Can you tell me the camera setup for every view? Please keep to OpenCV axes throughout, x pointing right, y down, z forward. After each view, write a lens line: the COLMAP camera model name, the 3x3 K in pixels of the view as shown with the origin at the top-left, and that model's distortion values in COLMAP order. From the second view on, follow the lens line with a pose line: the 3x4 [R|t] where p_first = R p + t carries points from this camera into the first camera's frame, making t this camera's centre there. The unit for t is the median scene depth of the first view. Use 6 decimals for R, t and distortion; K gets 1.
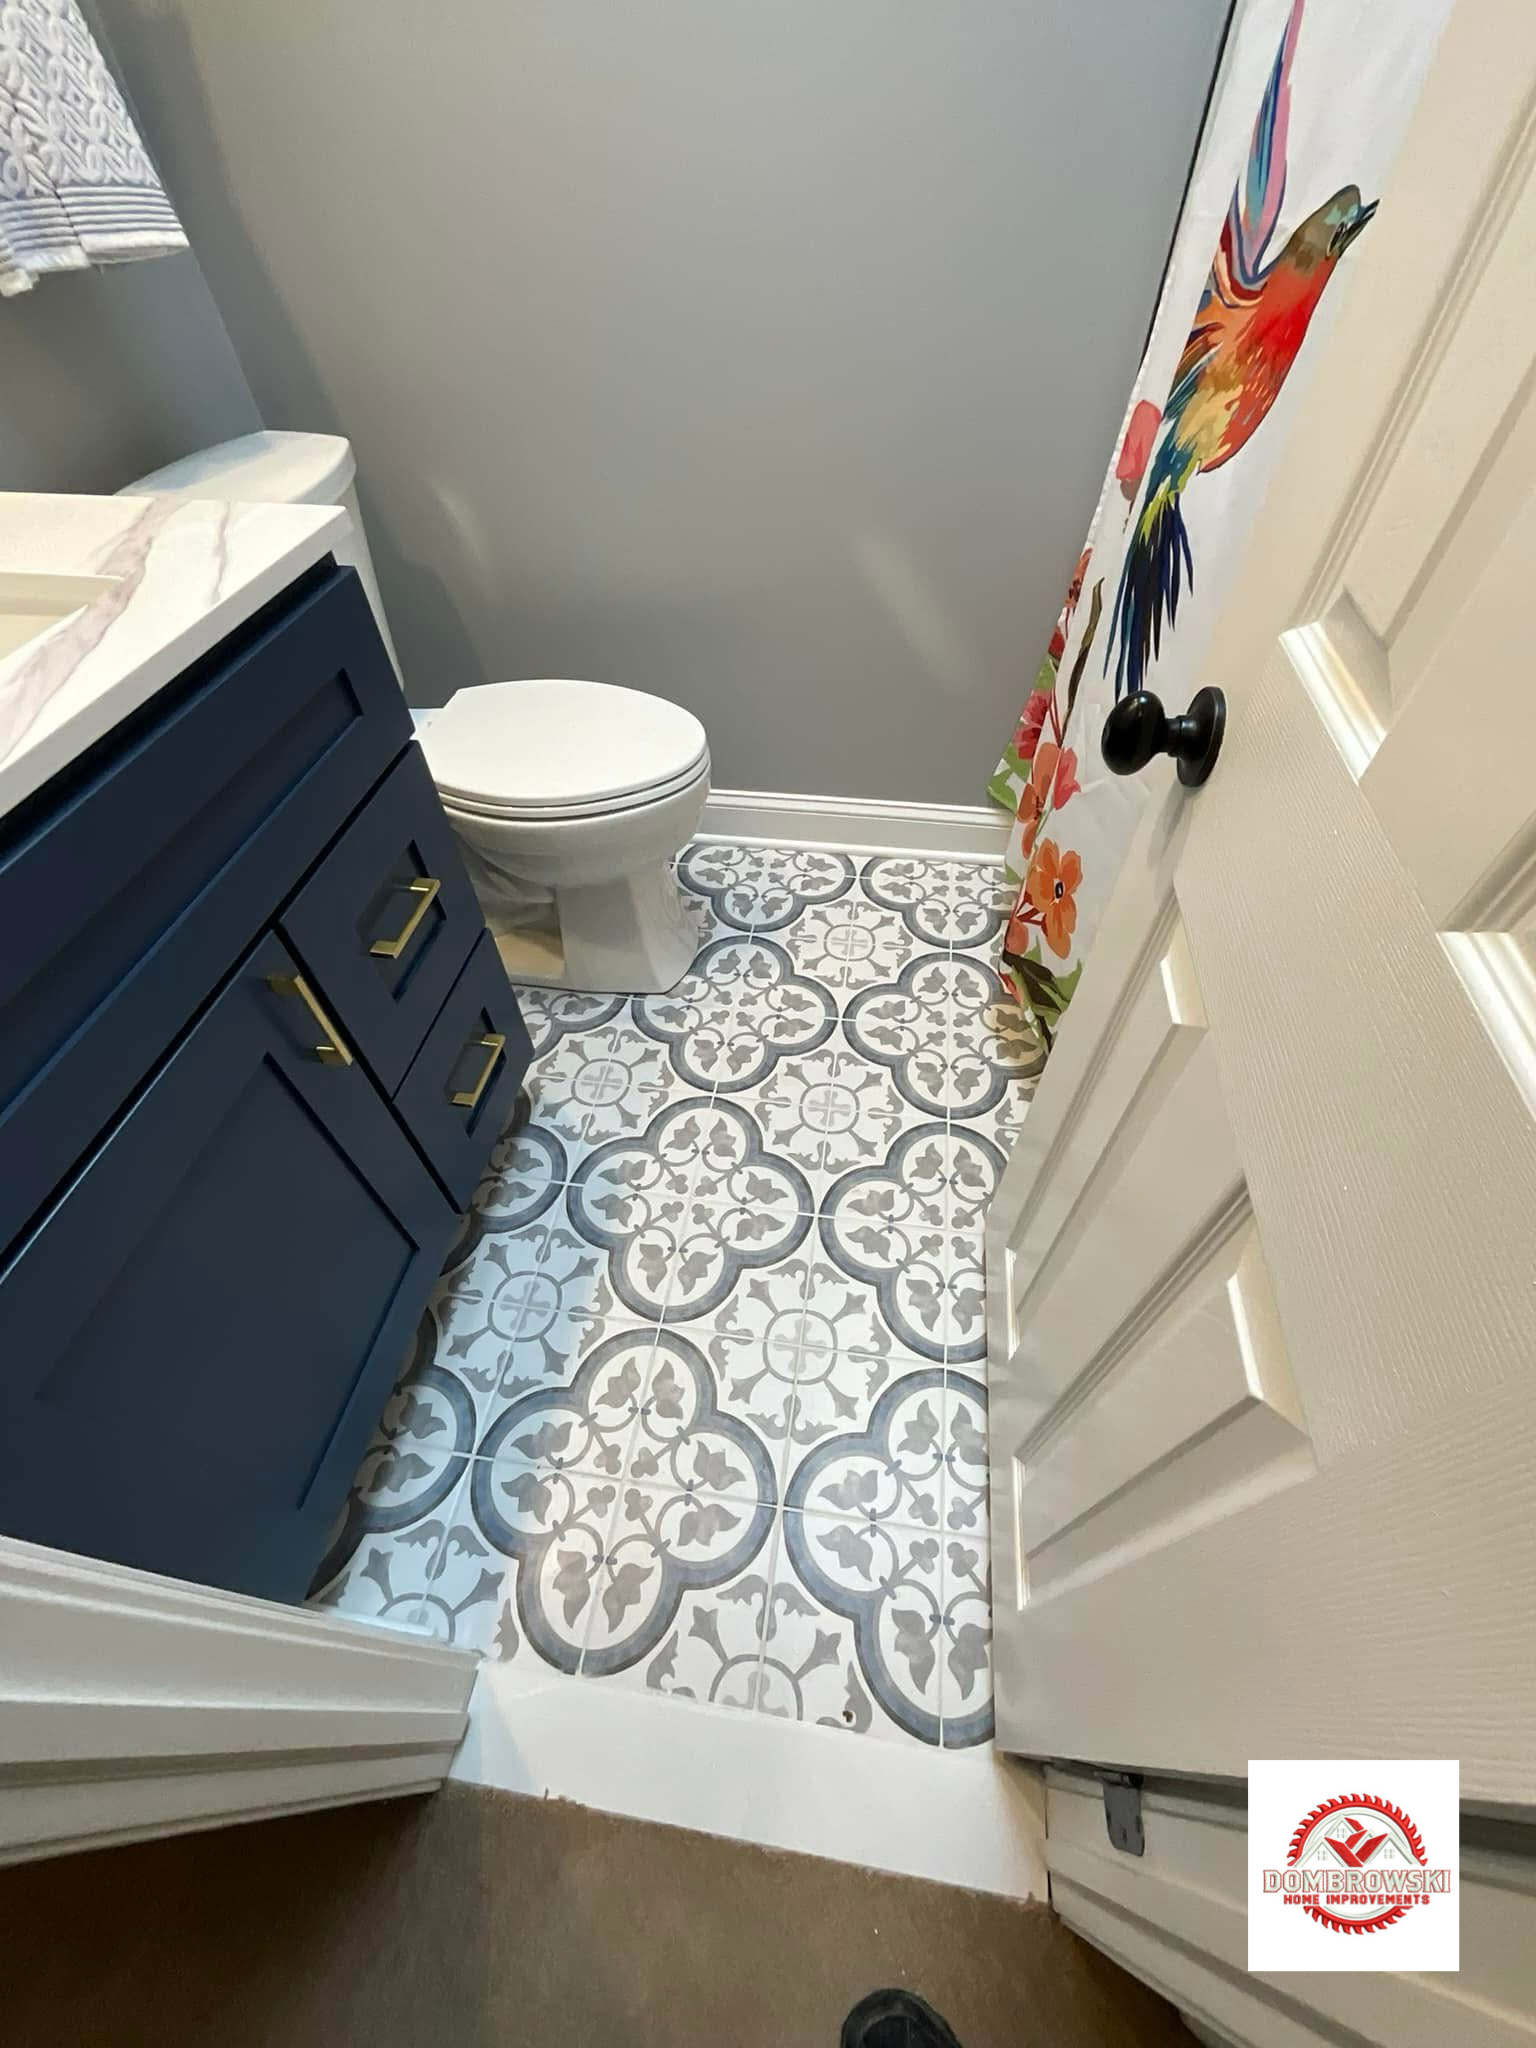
lens RADIAL K [[834.0, 0, 764.0], [0, 834.0, 1028.2], [0, 0, 1]] dist [-0.000056, -0.000632]
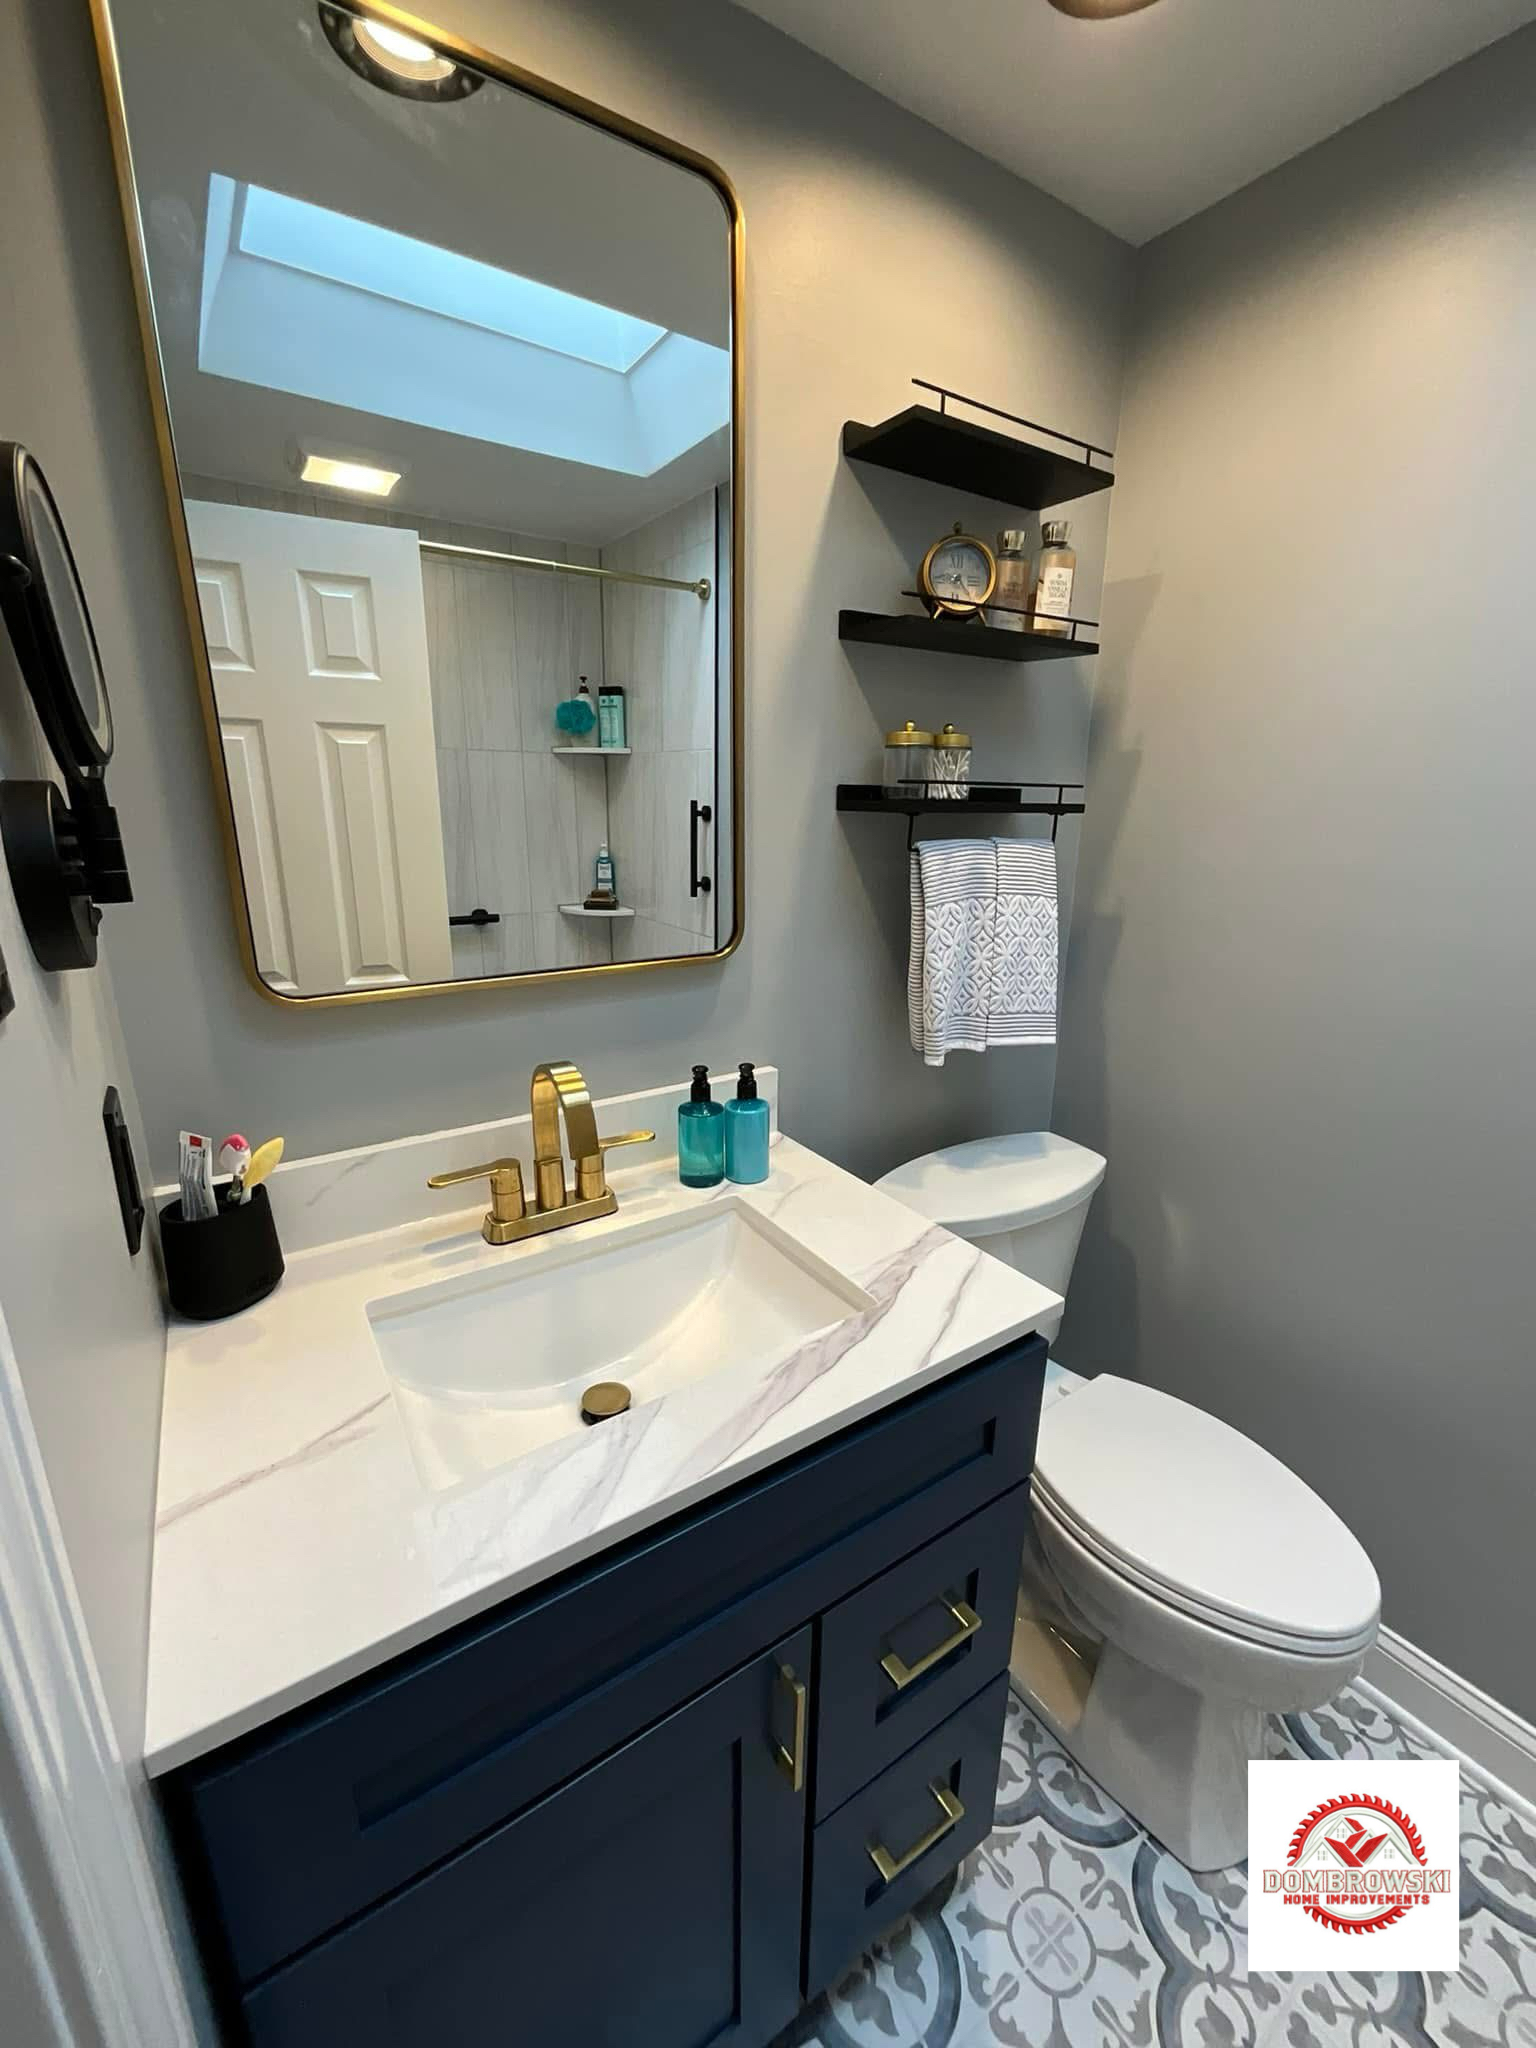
lens RADIAL K [[834.0, 0, 768.5], [0, 834.0, 1022.8], [0, 0, 1]] dist [-0.000056, -0.000632]
pose [[0.678173, 0.220647, -0.700997, -0.028450], [-0.581144, 0.744877, -0.327764, -0.157875], [0.449836, 0.629661, 0.633383, -0.089104]]
